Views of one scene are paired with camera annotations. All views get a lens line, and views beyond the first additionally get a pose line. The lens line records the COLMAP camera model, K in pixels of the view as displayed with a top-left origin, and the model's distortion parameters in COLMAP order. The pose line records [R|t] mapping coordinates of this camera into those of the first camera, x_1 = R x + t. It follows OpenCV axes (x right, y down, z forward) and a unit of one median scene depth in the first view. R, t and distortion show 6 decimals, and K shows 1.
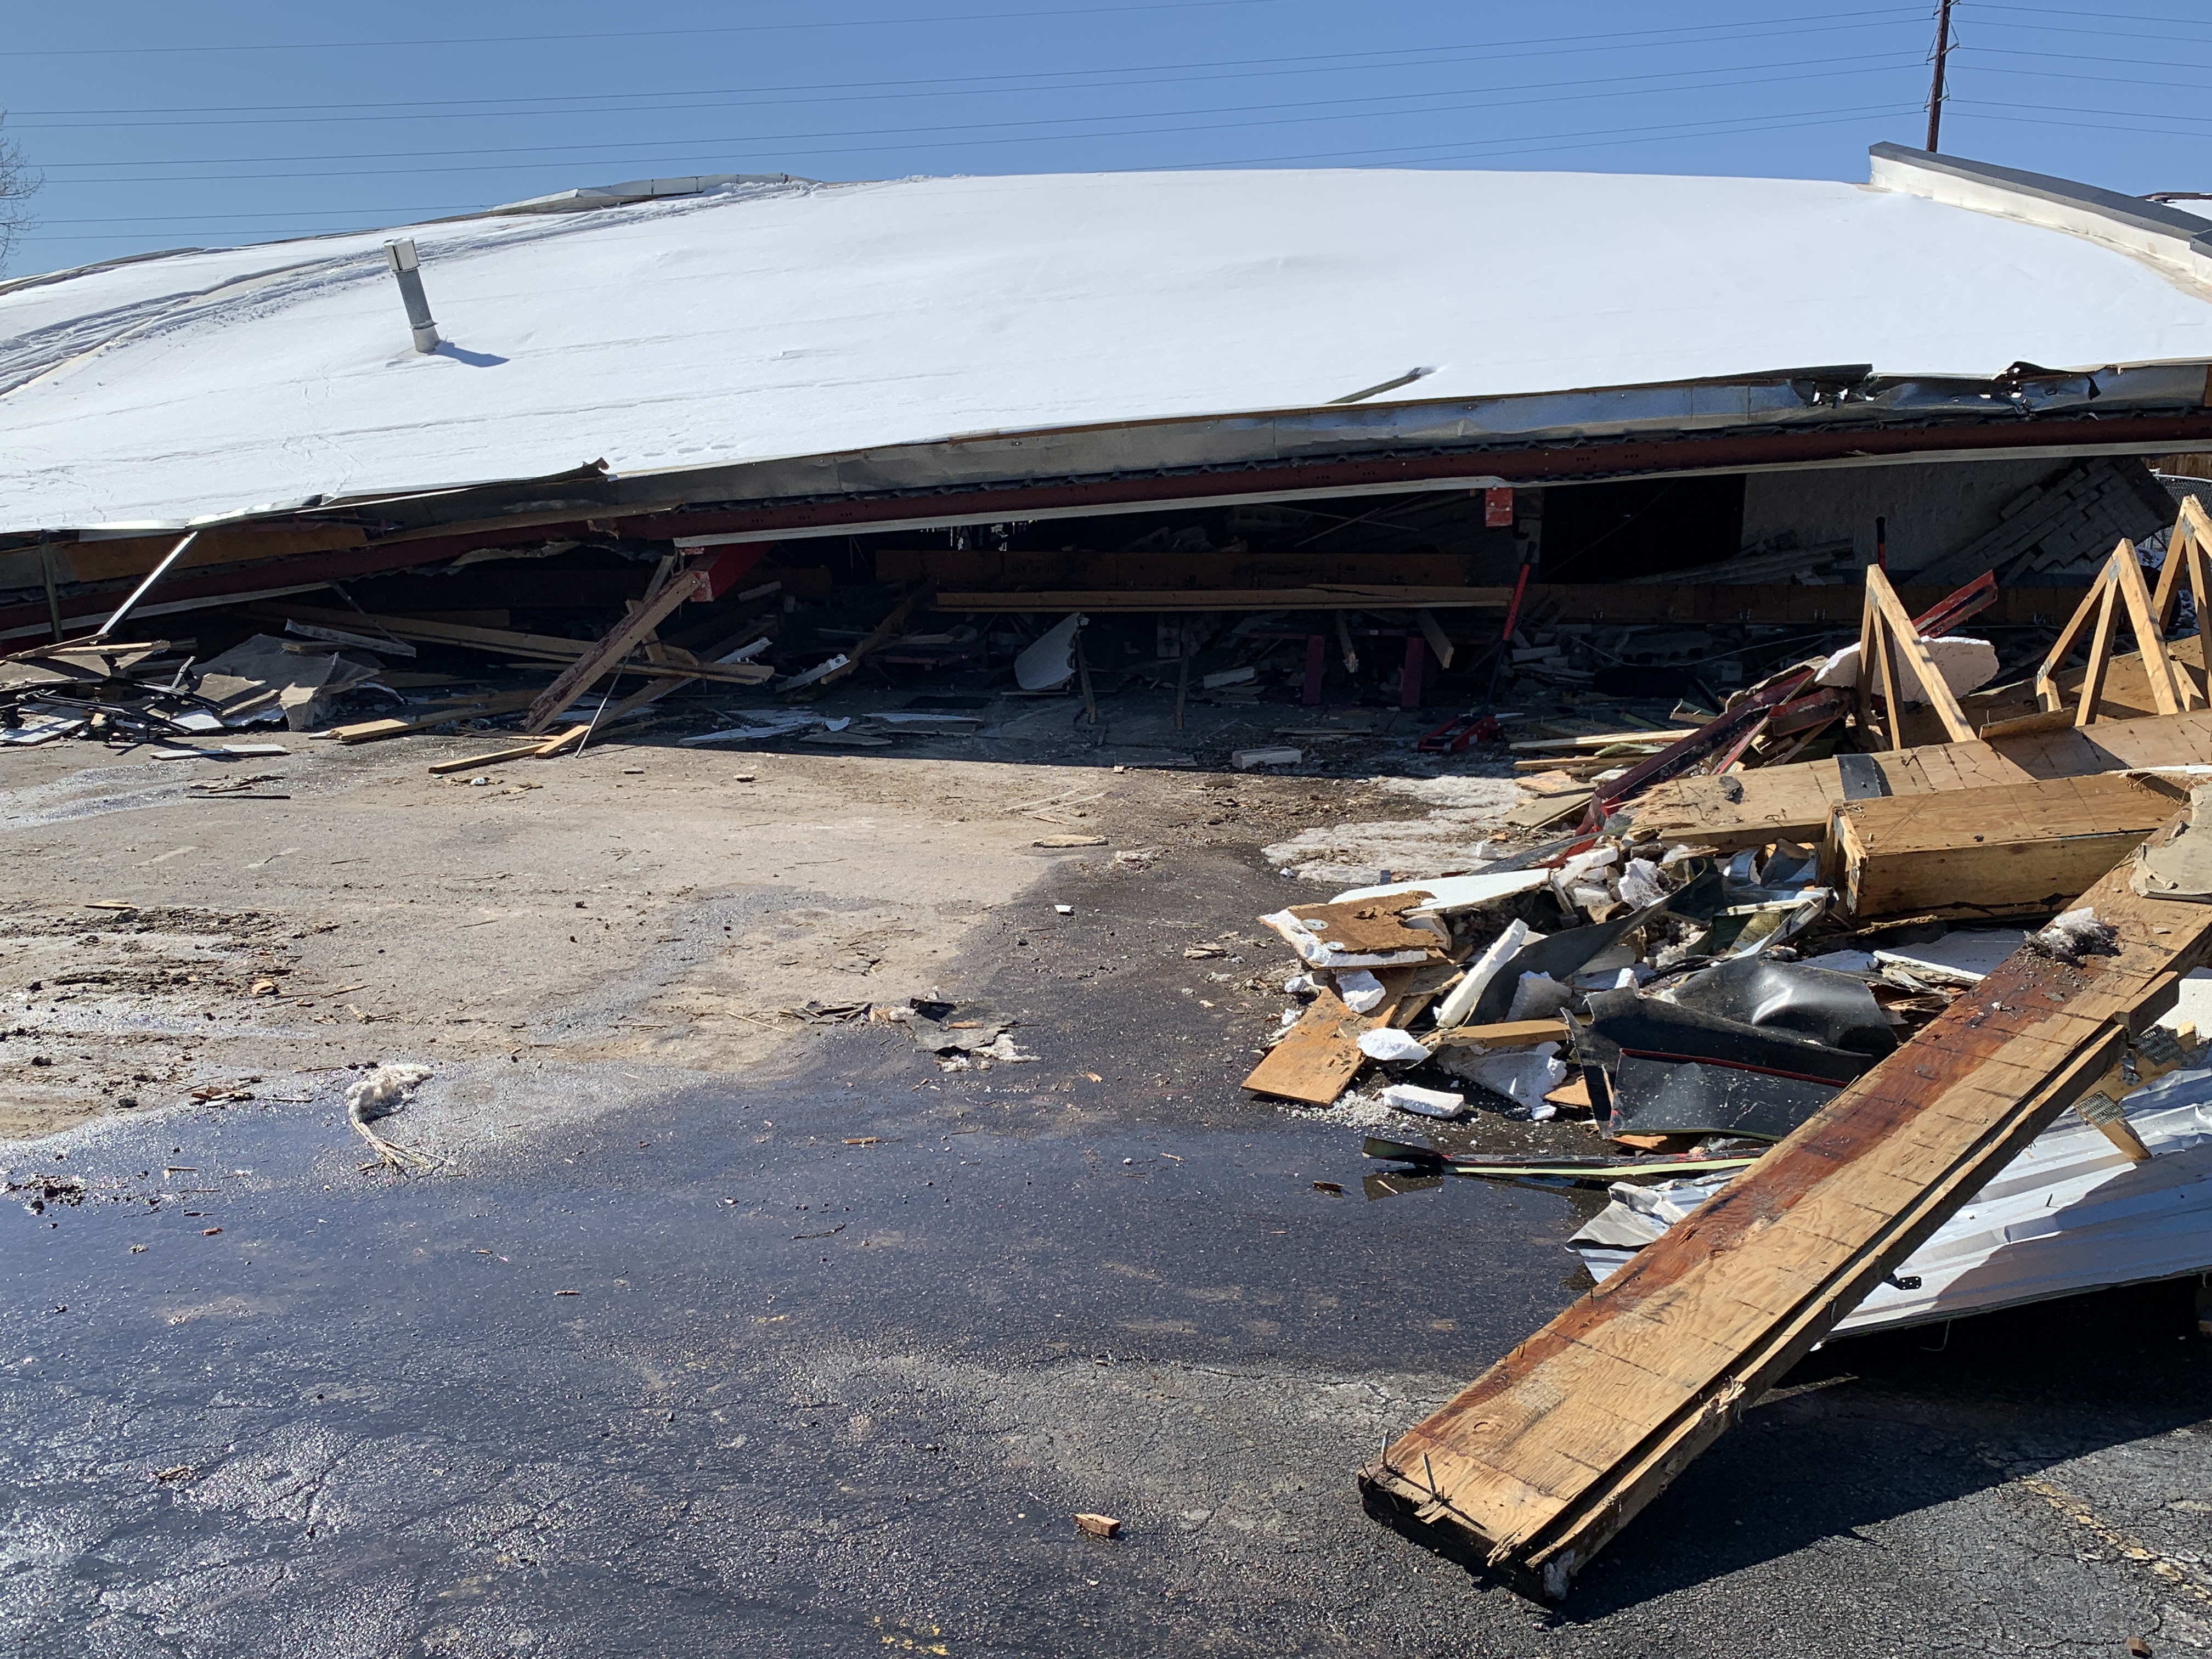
lens RADIAL K [[1958.7, 0, 1107.4], [0, 1958.7, 848.7], [0, 0, 1]] dist [0.083691, -0.157548]
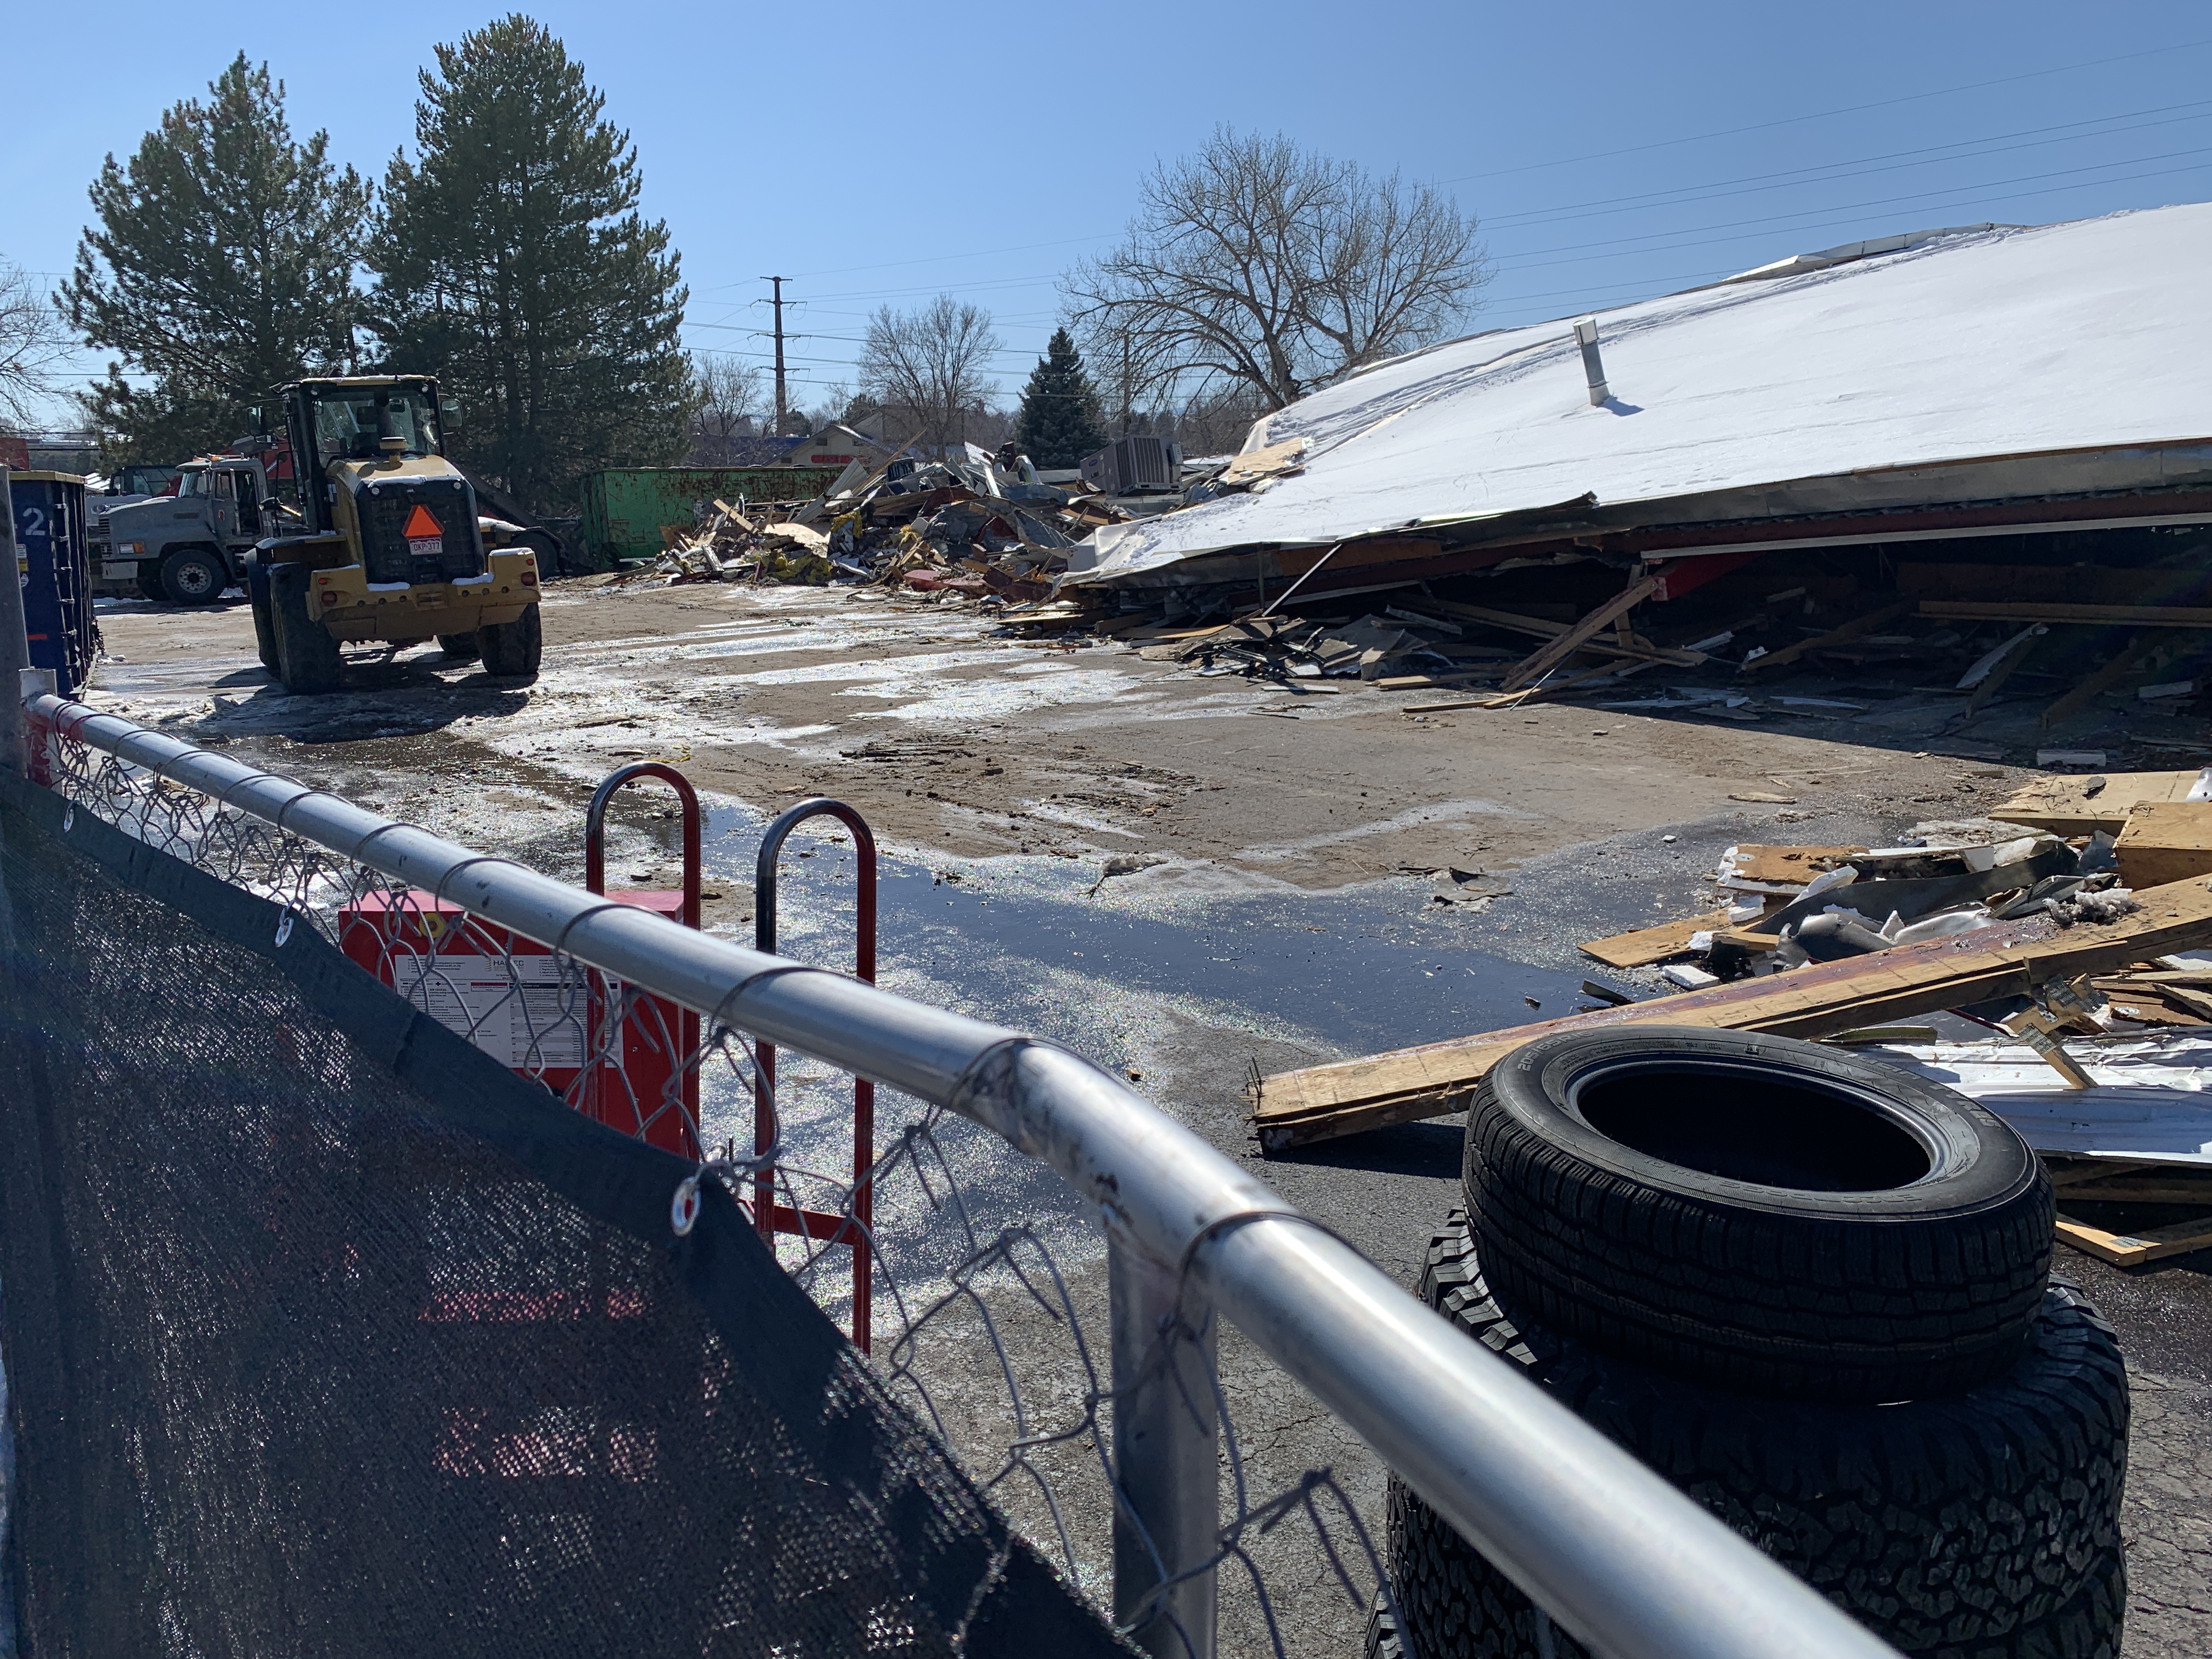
lens RADIAL K [[1691.8, 0, 1091.3], [0, 1691.8, 826.9], [0, 0, 1]] dist [0.030167, -0.036002]
pose [[0.739028, 0.126007, -0.661786, 0.305776], [-0.119269, 0.991306, 0.055560, 0.004240], [0.663033, 0.037870, 0.747631, -0.080786]]
